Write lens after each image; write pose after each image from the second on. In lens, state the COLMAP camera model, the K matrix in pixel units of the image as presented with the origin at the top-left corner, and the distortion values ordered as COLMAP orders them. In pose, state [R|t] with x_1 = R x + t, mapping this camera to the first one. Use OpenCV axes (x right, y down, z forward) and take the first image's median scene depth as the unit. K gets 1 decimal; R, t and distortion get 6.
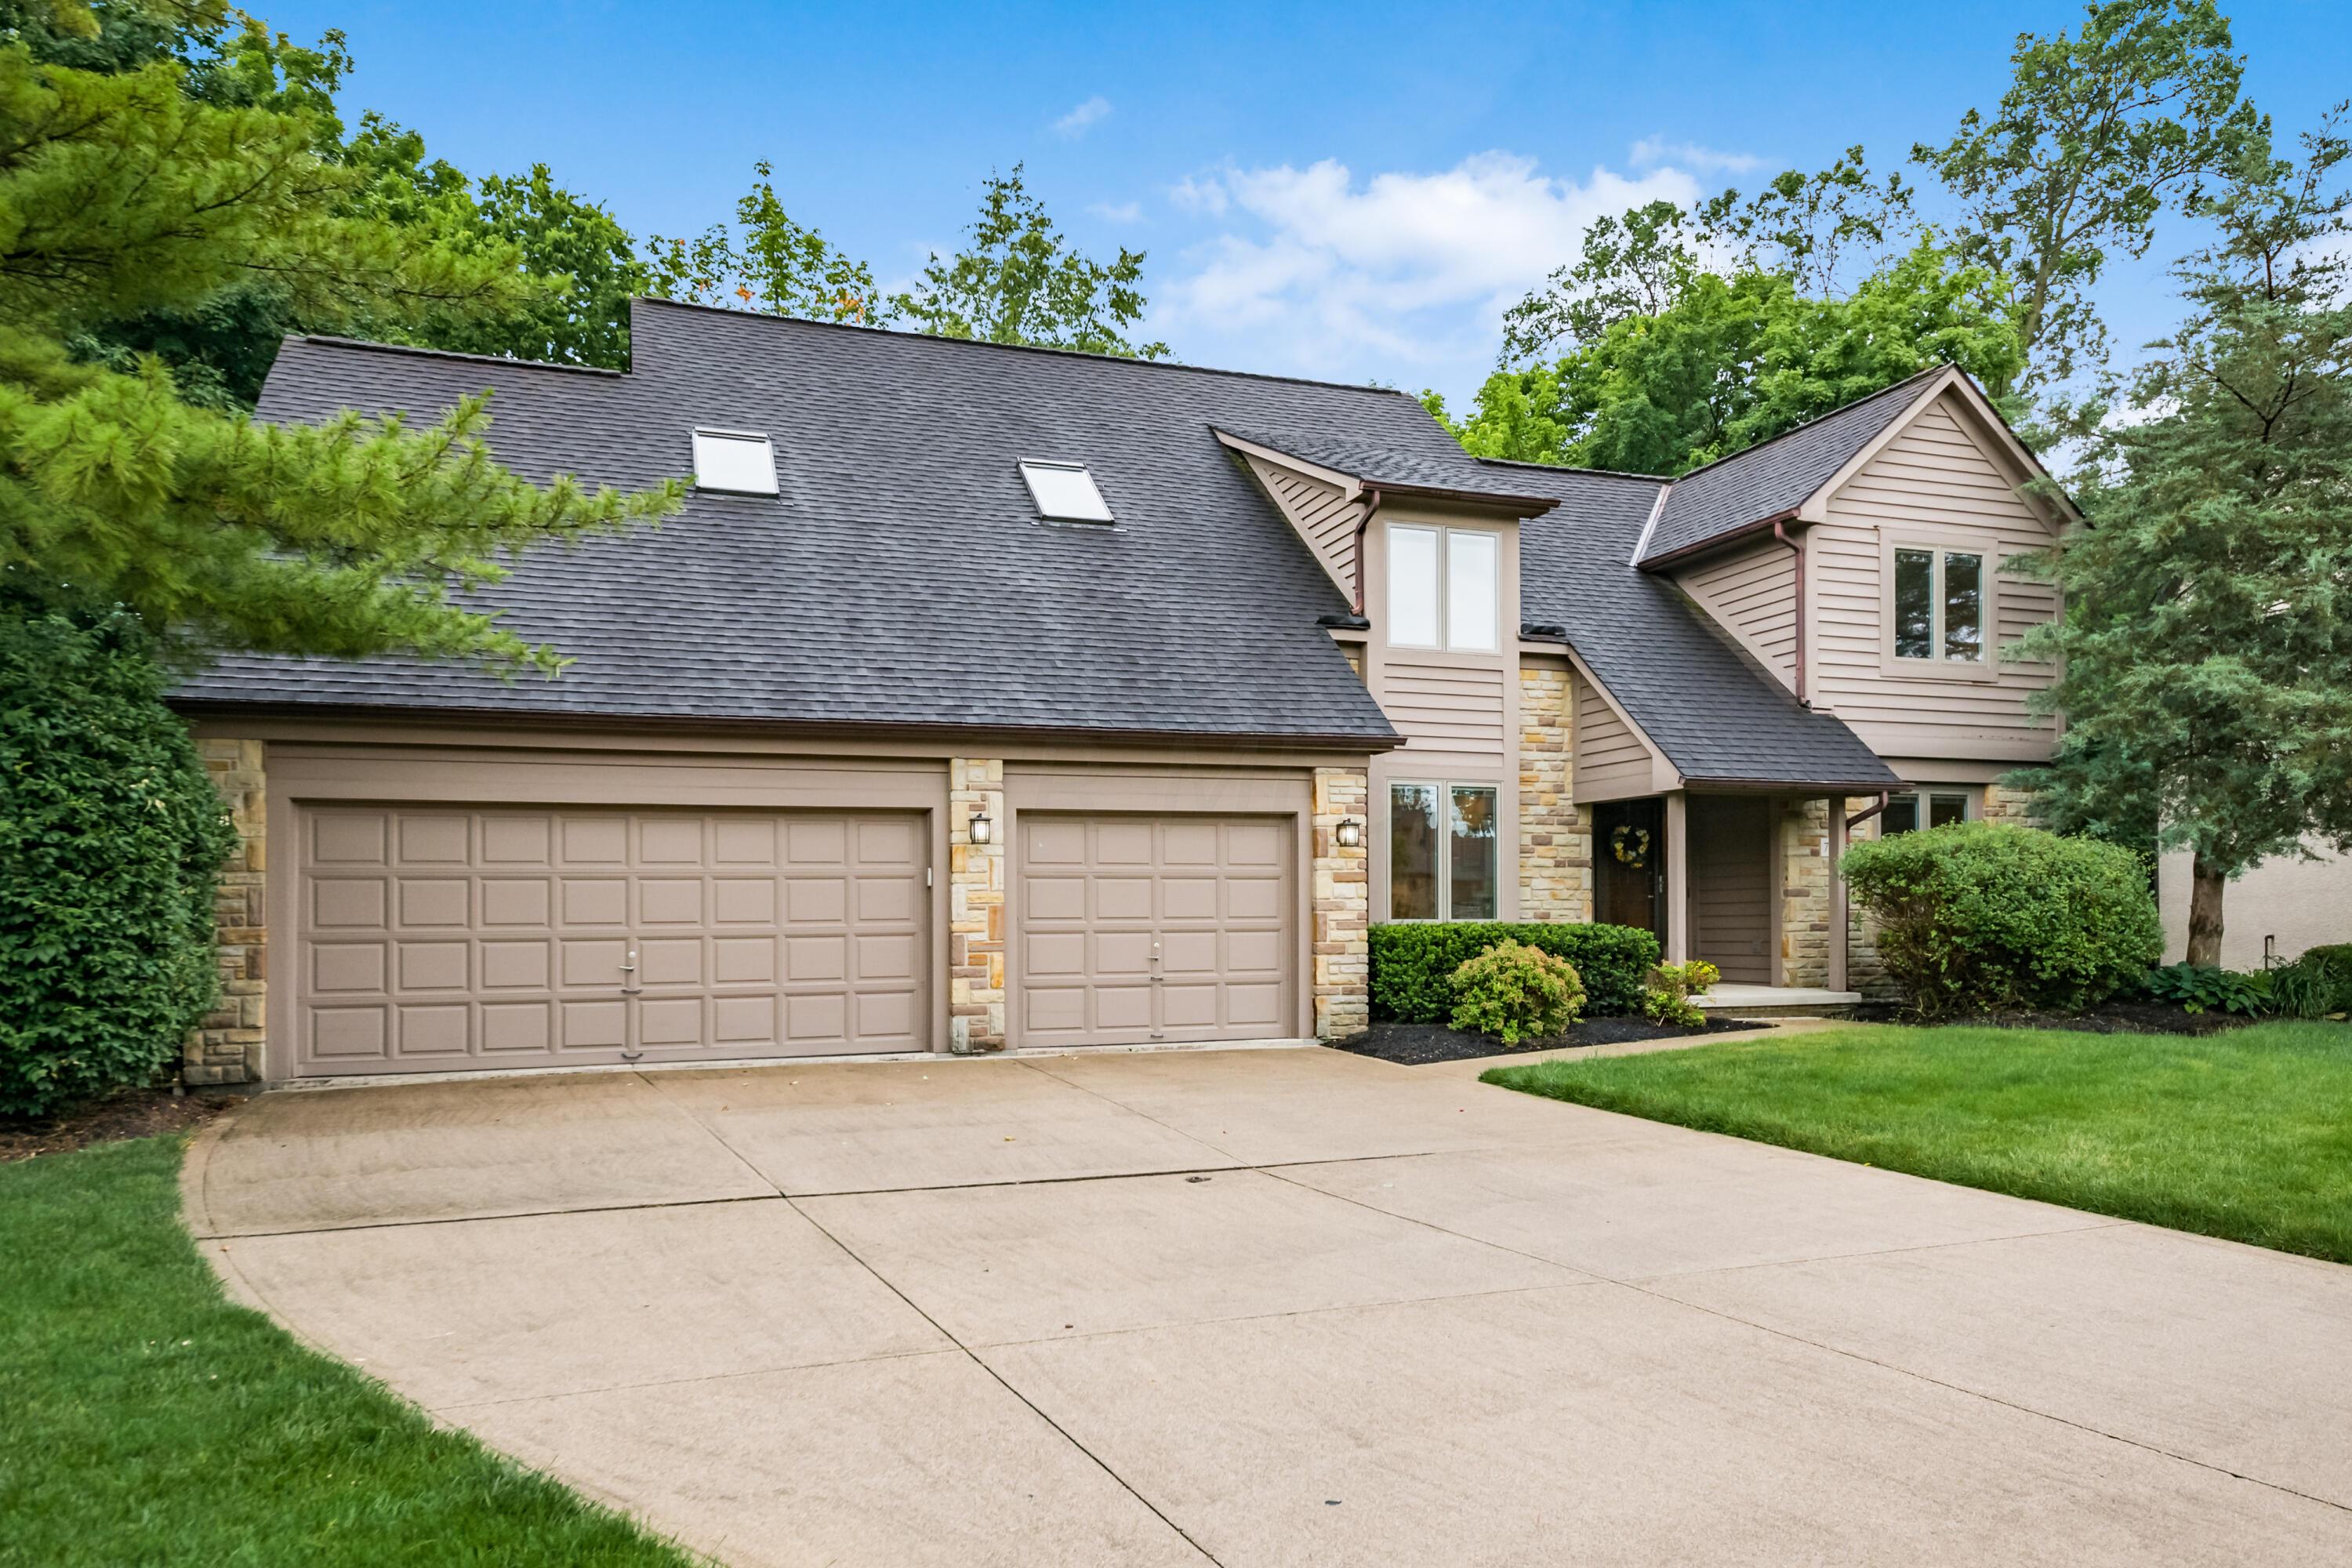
lens RADIAL K [[1513.0, 0, 1177.0], [0, 1513.0, 802.0], [0, 0, 1]] dist [0.006347, -0.003758]
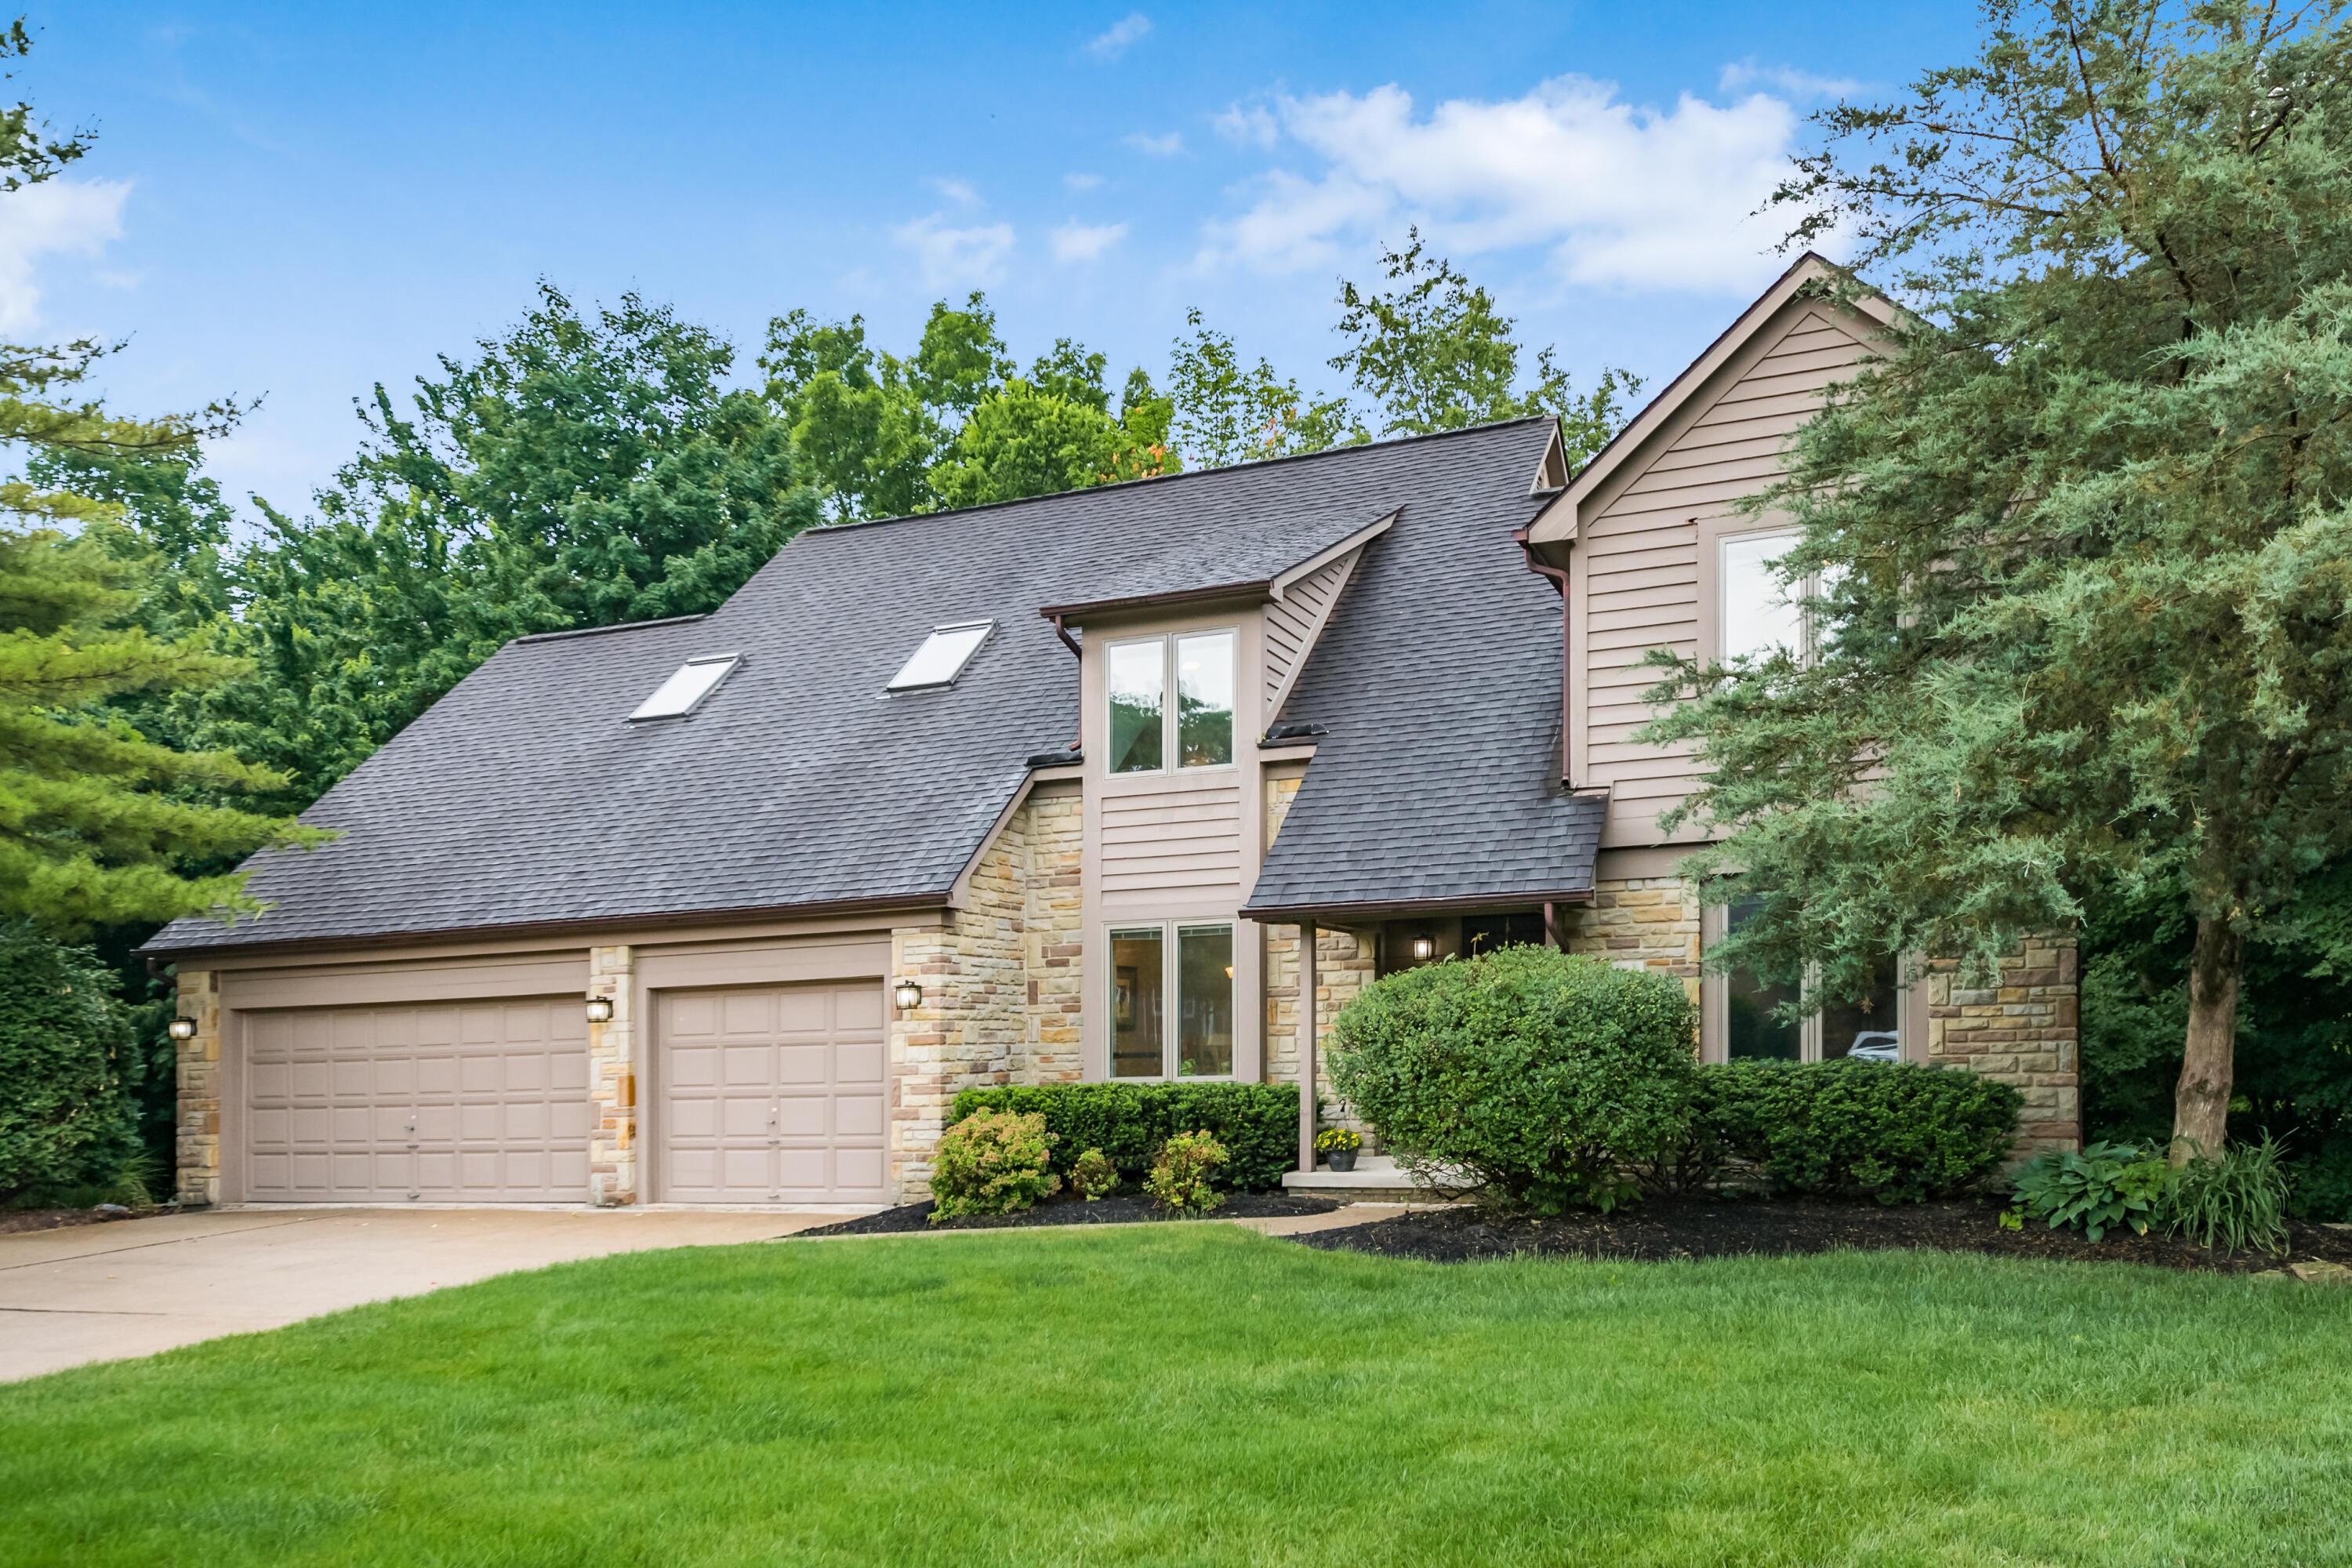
lens RADIAL K [[1744.3, 0, 1246.2], [0, 1744.3, 865.2], [0, 0, 1]] dist [0.015421, -0.011062]
pose [[0.757893, -0.082029, -0.647201, 0.948096], [0.071004, 0.996542, -0.043158, 0.001122], [0.648503, -0.013245, 0.761097, 0.269349]]
